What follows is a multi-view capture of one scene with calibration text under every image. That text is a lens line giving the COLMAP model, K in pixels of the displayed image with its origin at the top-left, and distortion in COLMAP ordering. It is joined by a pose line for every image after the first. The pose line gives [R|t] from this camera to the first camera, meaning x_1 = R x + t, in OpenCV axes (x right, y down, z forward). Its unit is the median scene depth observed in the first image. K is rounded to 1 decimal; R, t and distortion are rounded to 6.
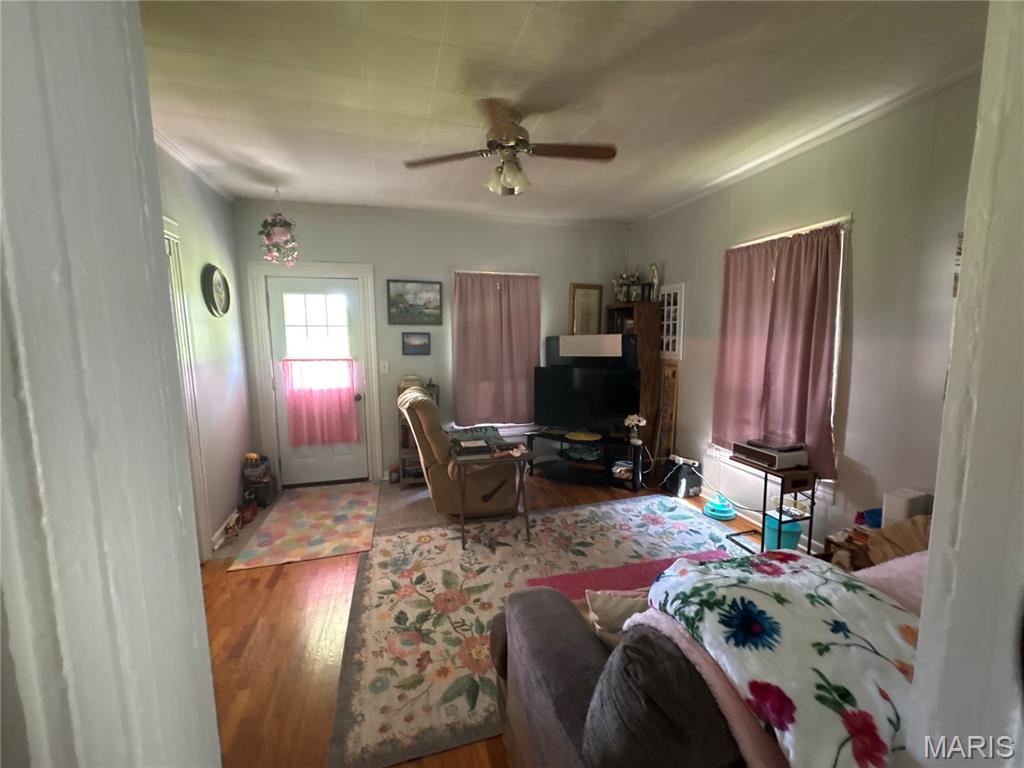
lens RADIAL K [[409.6, 0, 512.2], [0, 409.6, 382.1], [0, 0, 1]] dist [0.000757, 0.000076]
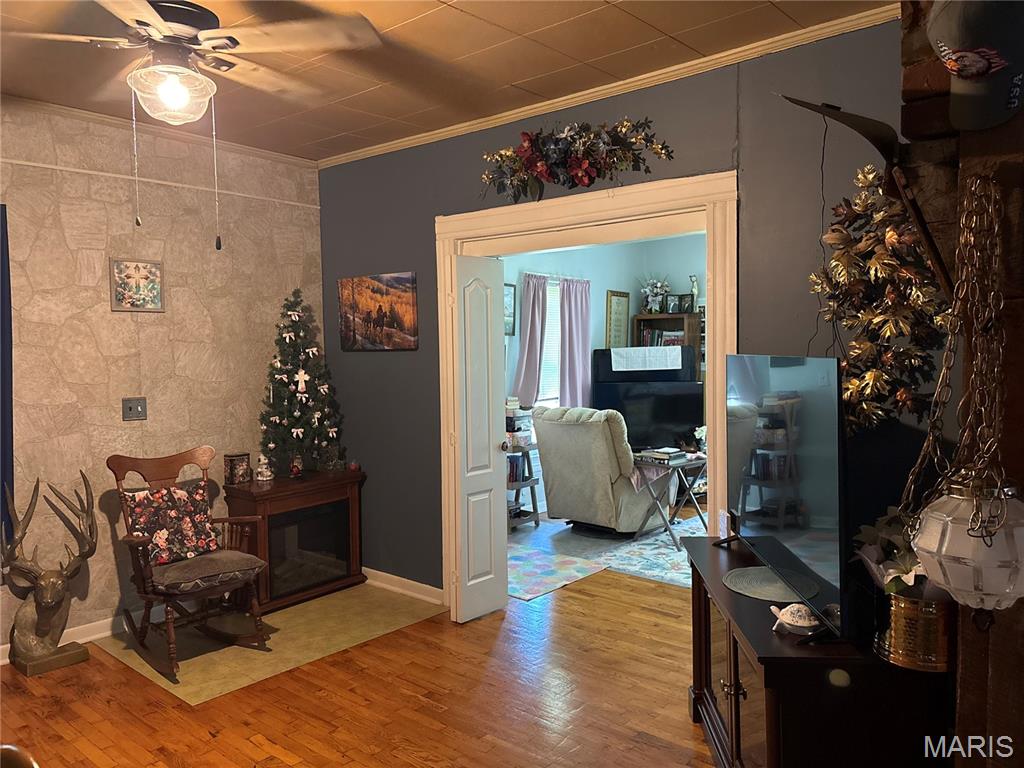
lens RADIAL K [[774.4, 0, 512.0], [0, 774.4, 384.0], [0, 0, 1]] dist [0.062592, -0.068855]
pose [[0.832565, -0.028349, 0.553202, -1.279051], [0.072206, 0.995723, -0.057644, 0.059431], [-0.549201, 0.087937, 0.831051, -0.359302]]
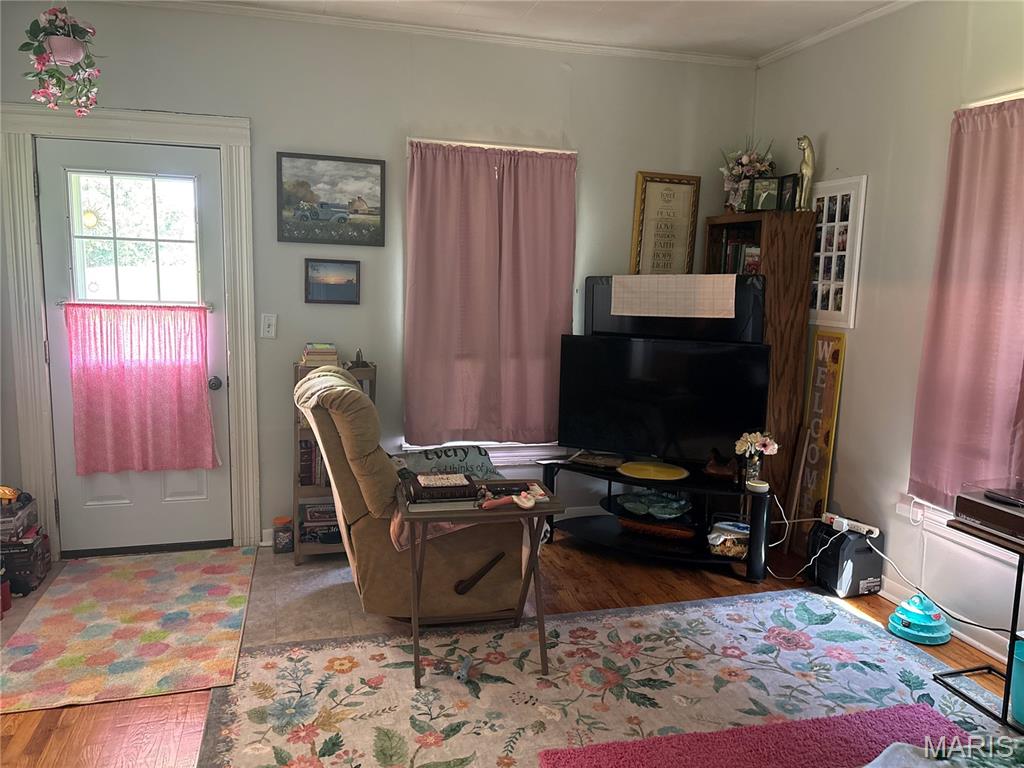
lens RADIAL K [[774.4, 0, 512.0], [0, 774.4, 384.0], [0, 0, 1]] dist [0.062592, -0.068855]
pose [[0.999550, 0.029605, 0.004826, -0.013979], [-0.029721, 0.999214, 0.026213, 0.002344], [-0.004046, -0.026345, 0.999645, 0.032273]]
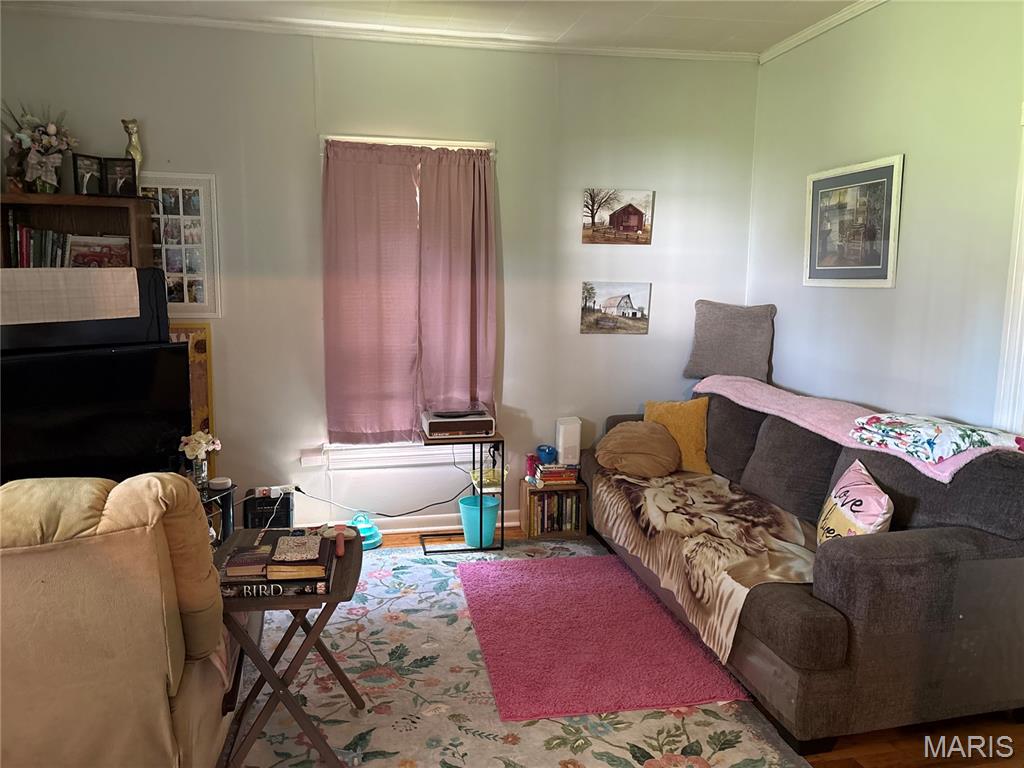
lens RADIAL K [[774.4, 0, 512.0], [0, 774.4, 384.0], [0, 0, 1]] dist [0.062592, -0.068855]
pose [[0.064869, -0.132179, 0.989101, -0.680065], [0.107482, 0.986348, 0.124762, -0.062863], [-0.992088, 0.098217, 0.078191, 0.622035]]
